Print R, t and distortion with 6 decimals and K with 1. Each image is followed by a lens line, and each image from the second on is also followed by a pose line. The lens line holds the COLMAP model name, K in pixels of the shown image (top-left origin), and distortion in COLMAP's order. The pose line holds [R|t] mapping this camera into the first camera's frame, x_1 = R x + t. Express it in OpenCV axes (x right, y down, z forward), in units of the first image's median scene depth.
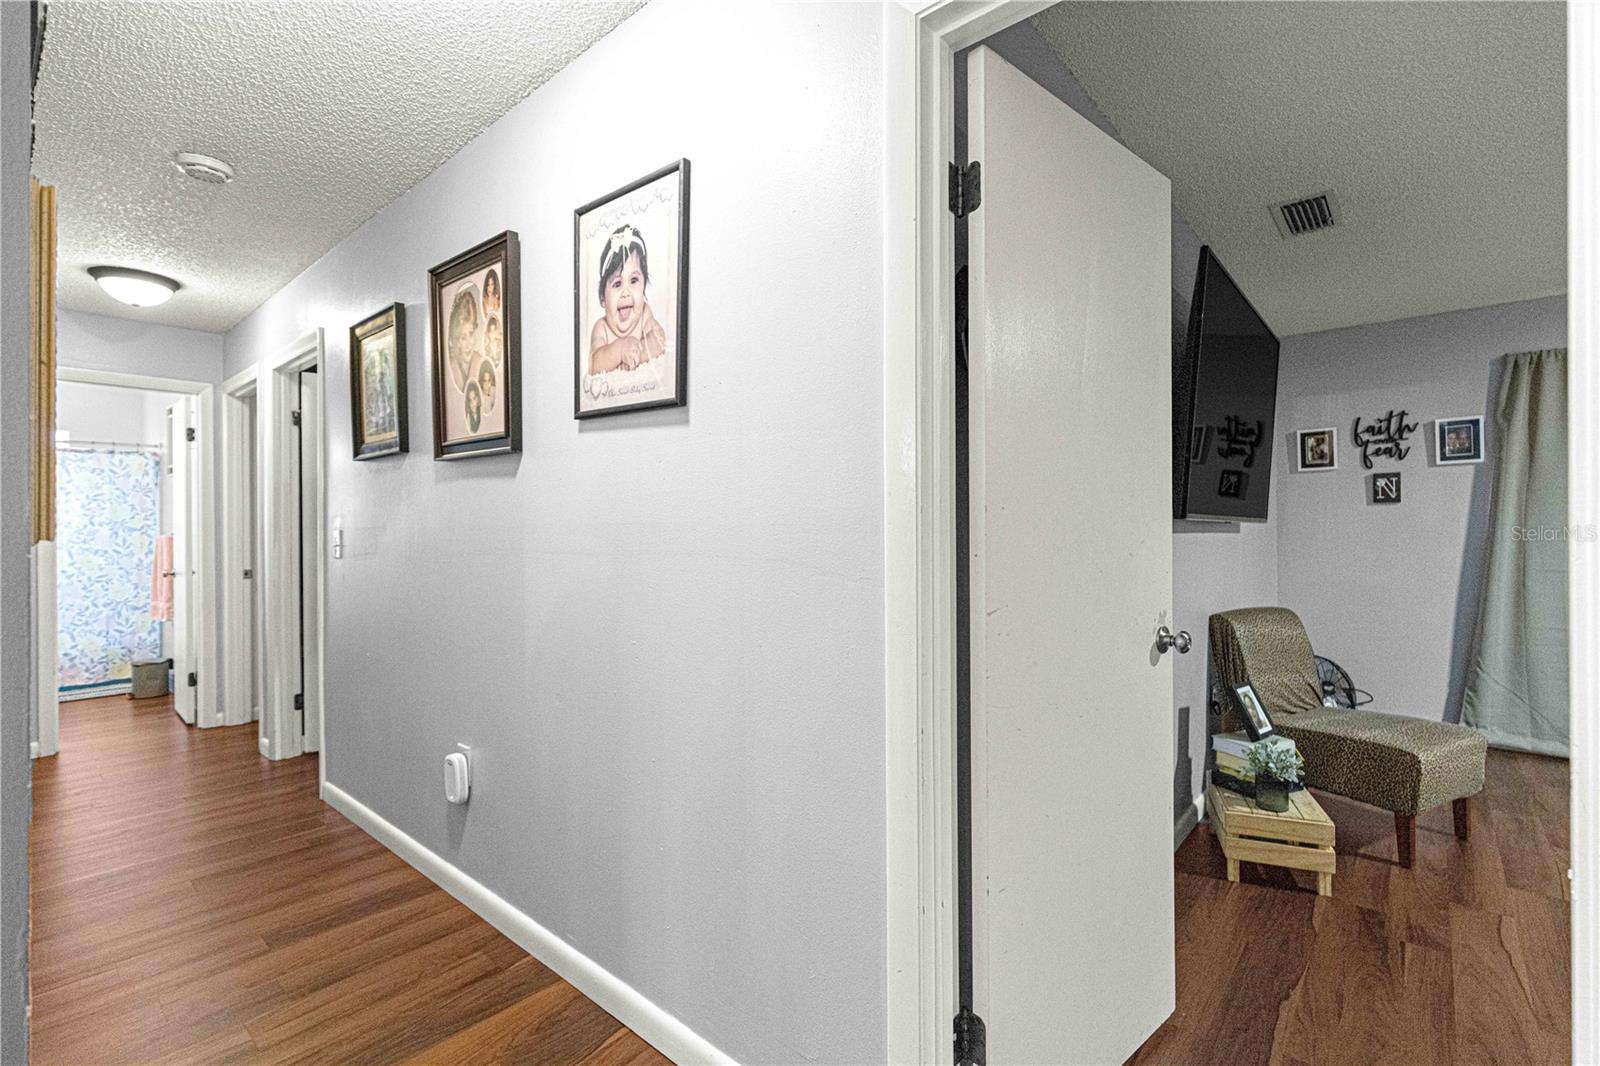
lens RADIAL K [[724.3, 0, 805.0], [0, 724.3, 522.9], [0, 0, 1]] dist [0.008835, -0.001479]
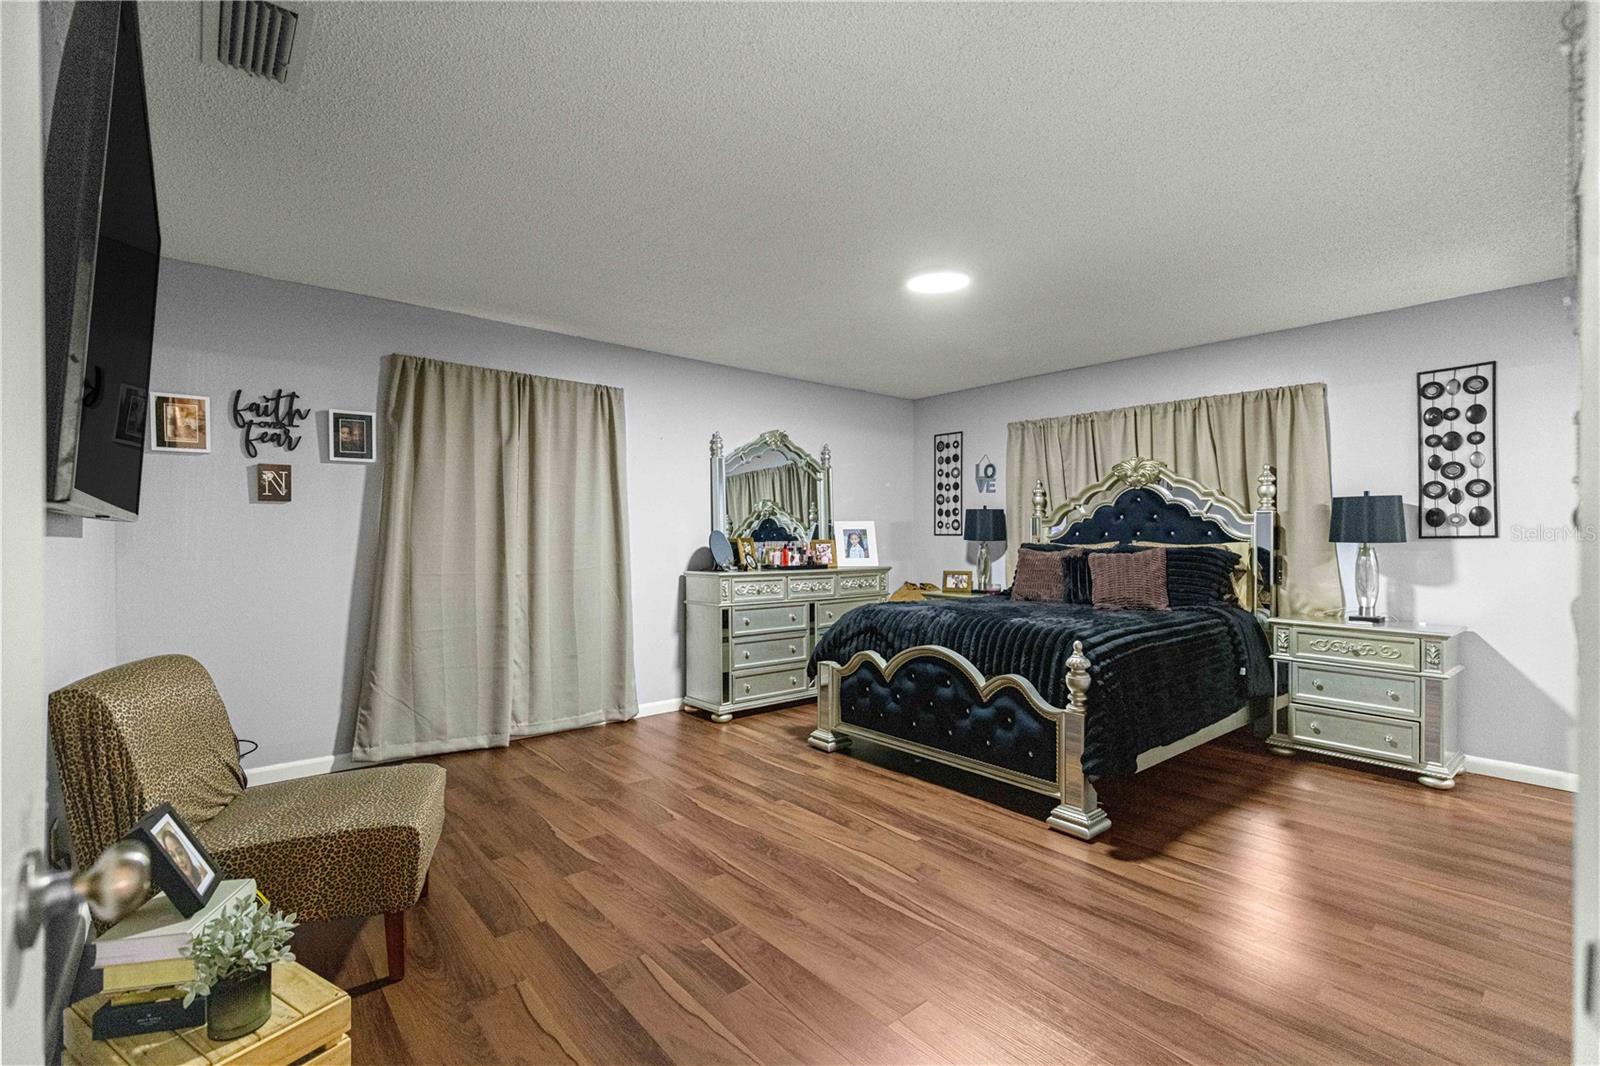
lens RADIAL K [[724.3, 0, 827.6], [0, 724.3, 539.5], [0, 0, 1]] dist [0.008835, -0.001479]
pose [[0.151037, -0.001529, 0.988527, 0.087369], [-0.012007, 0.999922, 0.003381, 0.005298], [-0.988455, -0.012380, 0.151007, 0.266839]]
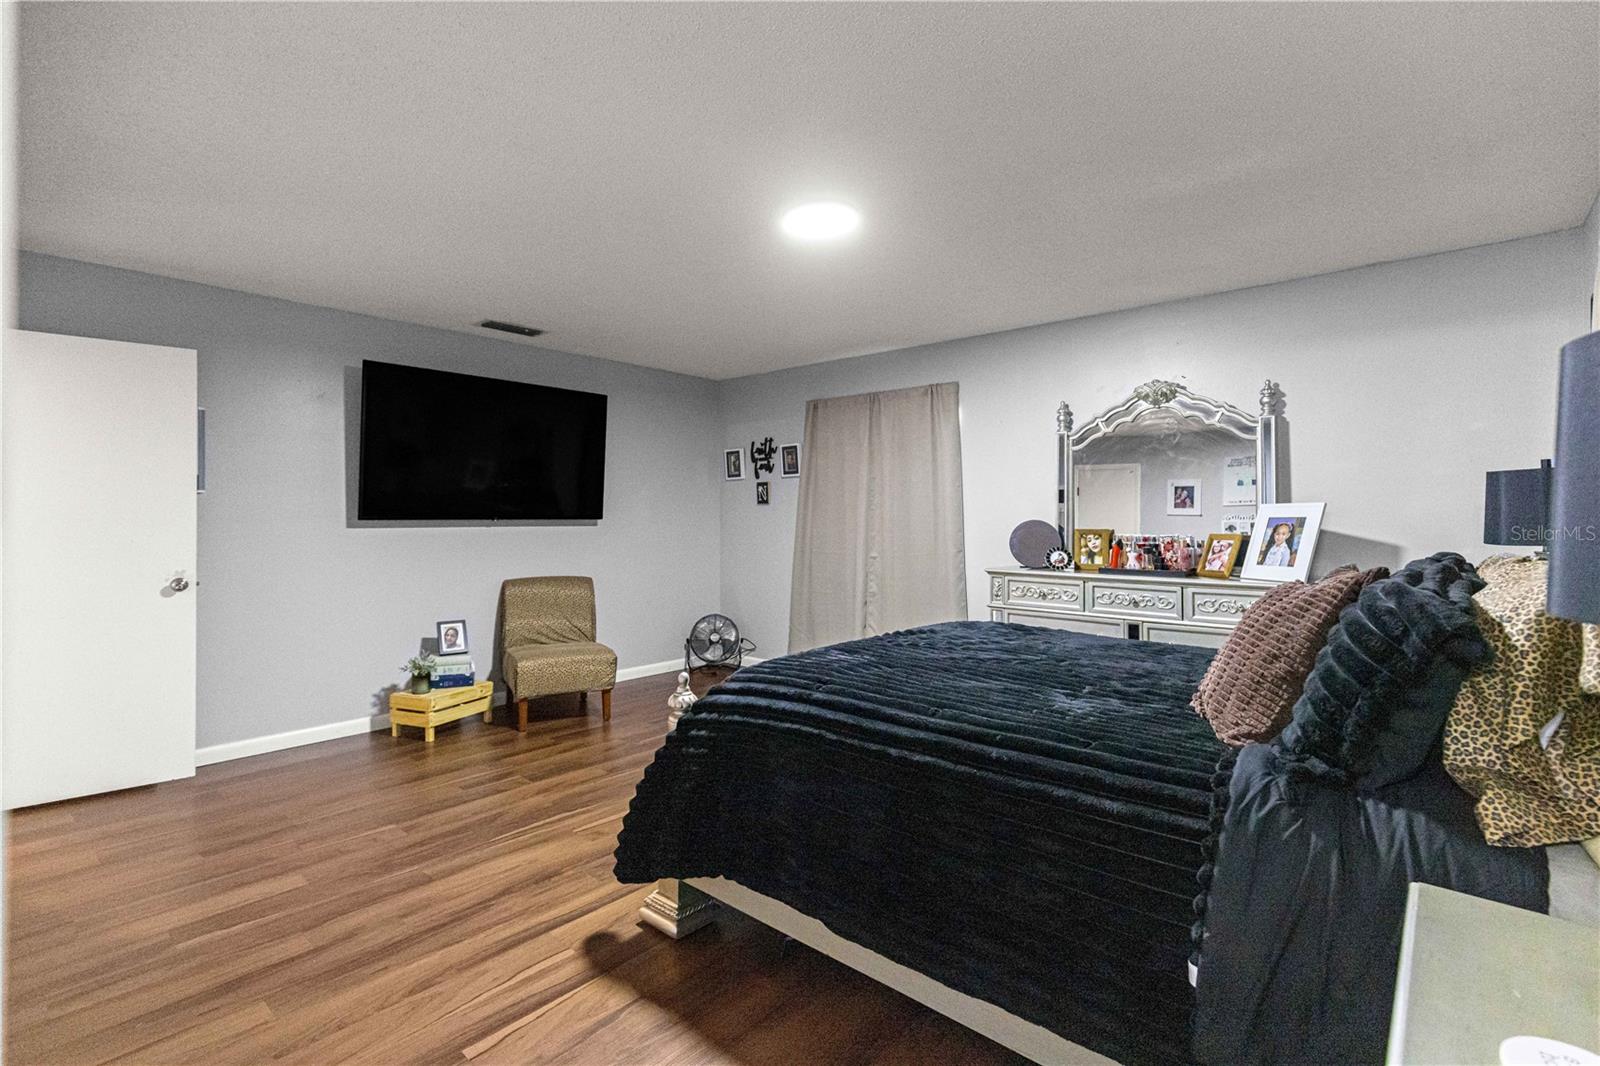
lens RADIAL K [[724.3, 0, 790.7], [0, 724.3, 527.4], [0, 0, 1]] dist [0.008835, -0.001479]
pose [[0.999916, -0.002733, -0.012690, 0.882405], [0.003112, 0.999546, 0.029979, -0.024278], [0.012602, -0.030016, 0.999470, -0.385719]]
